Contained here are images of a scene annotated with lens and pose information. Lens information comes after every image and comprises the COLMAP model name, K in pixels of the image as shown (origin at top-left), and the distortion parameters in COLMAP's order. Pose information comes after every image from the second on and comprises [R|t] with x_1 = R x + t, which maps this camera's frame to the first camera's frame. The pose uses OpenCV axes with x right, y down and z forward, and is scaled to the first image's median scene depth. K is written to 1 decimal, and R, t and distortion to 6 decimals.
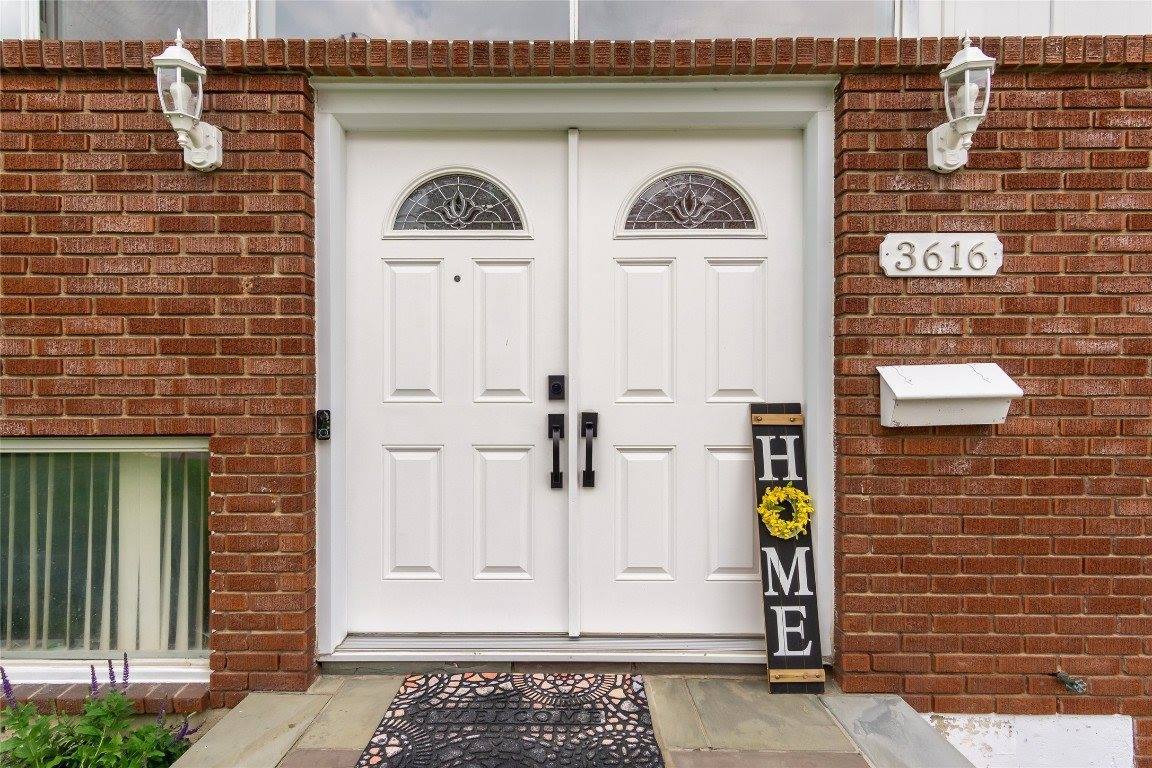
lens RADIAL K [[577.5, 0, 576.0], [0, 577.5, 384.0], [0, 0, 1]] dist [0.003157, 0.000085]
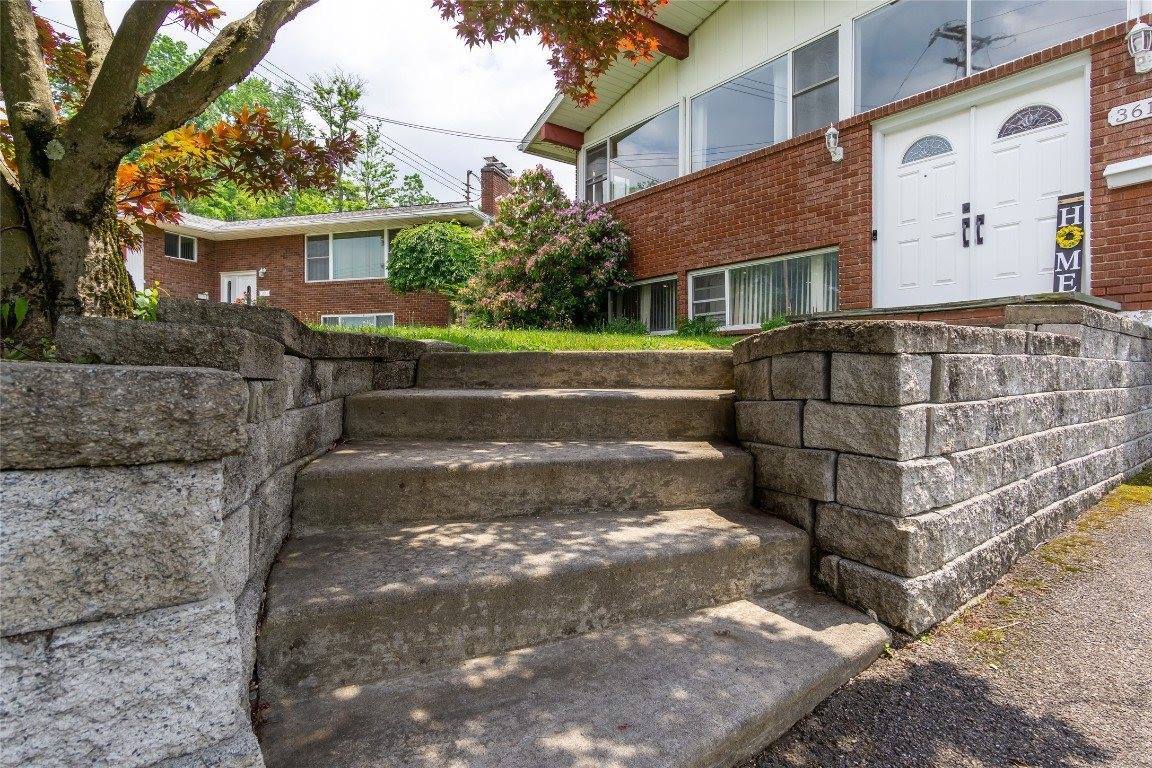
lens RADIAL K [[610.8, 0, 566.8], [0, 610.8, 368.2], [0, 0, 1]] dist [0.004053, 0.001085]
pose [[0.591853, -0.003360, -0.806039, 1.196346], [-0.003279, 0.999973, -0.006576, 0.801263], [0.806039, 0.006535, 0.591826, -2.207066]]
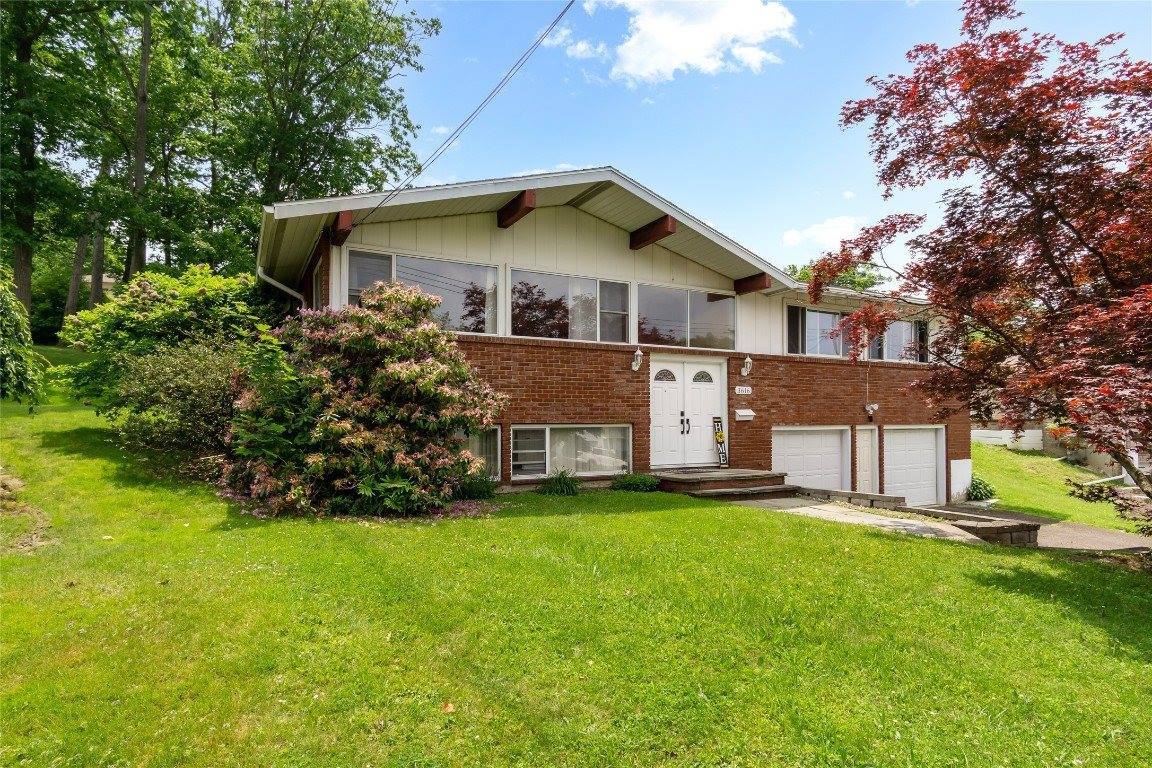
lens RADIAL K [[622.2, 0, 576.4], [0, 622.2, 416.5], [0, 0, 1]] dist [0.000523, -0.000040]
pose [[0.876917, 0.001402, 0.480640, -3.617594], [0.003334, 0.999954, -0.008999, 0.079730], [-0.480631, 0.009494, 0.876872, -3.448193]]
